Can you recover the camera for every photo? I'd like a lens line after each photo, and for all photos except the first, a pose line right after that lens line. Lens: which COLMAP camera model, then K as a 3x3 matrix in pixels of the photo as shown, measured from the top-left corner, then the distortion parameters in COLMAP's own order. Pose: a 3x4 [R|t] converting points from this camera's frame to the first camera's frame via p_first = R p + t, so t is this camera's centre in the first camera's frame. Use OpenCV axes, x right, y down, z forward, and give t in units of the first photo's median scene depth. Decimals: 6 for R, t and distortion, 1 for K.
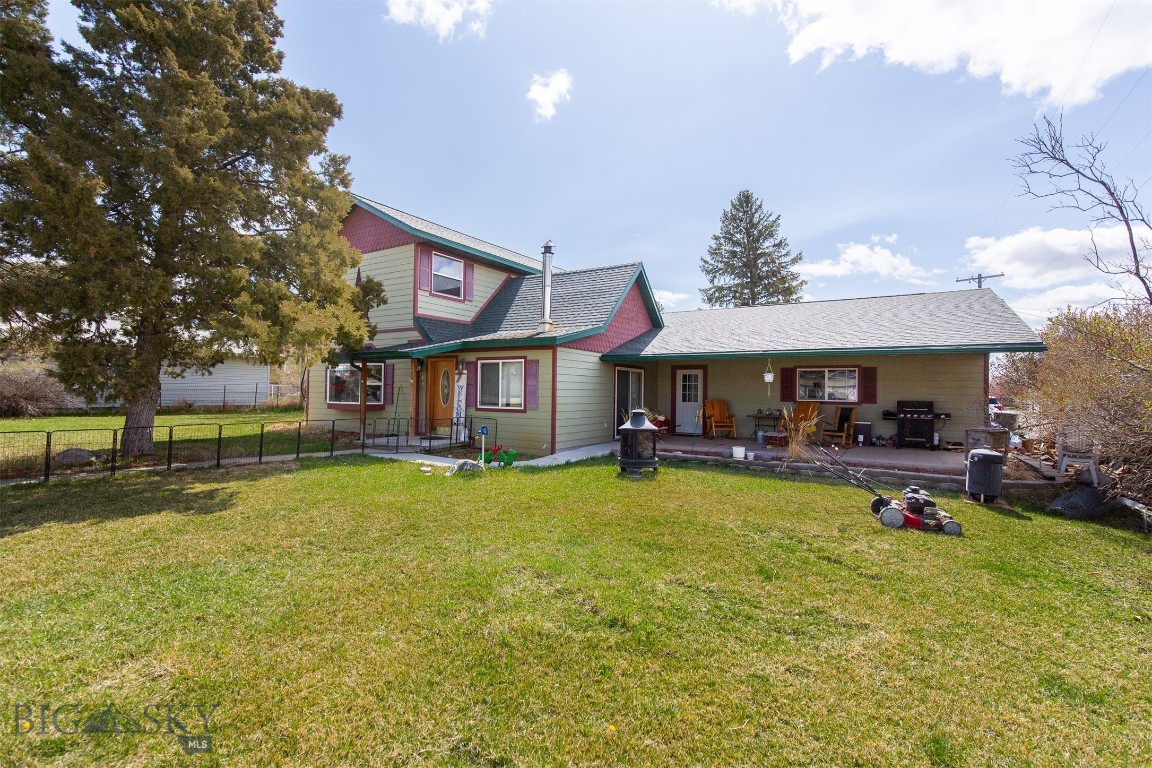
lens RADIAL K [[537.3, 0, 576.0], [0, 537.3, 384.0], [0, 0, 1]] dist [0.000704, 0.000041]
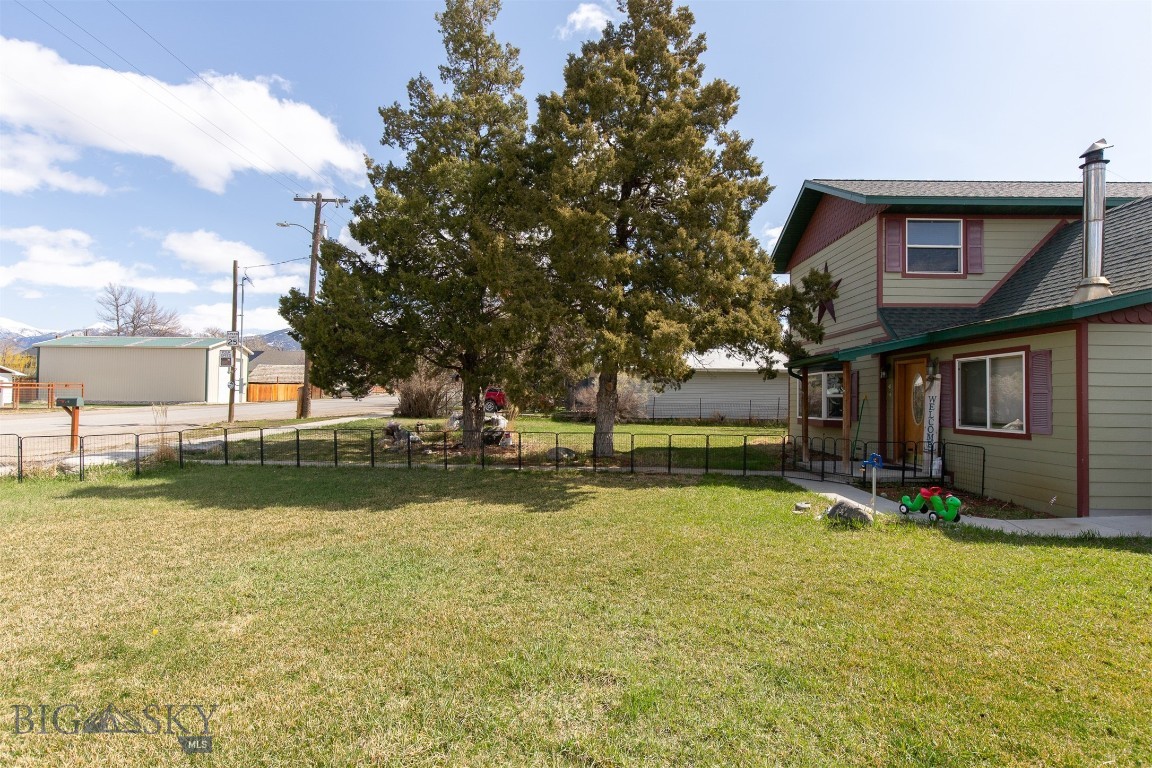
lens RADIAL K [[550.8, 0, 576.0], [0, 550.8, 384.0], [0, 0, 1]] dist [0.008921, 0.000593]
pose [[0.528499, -0.031083, -0.848365, 0.153825], [0.006601, 0.999450, -0.032506, 0.007496], [0.848908, 0.011579, 0.528413, 0.222808]]
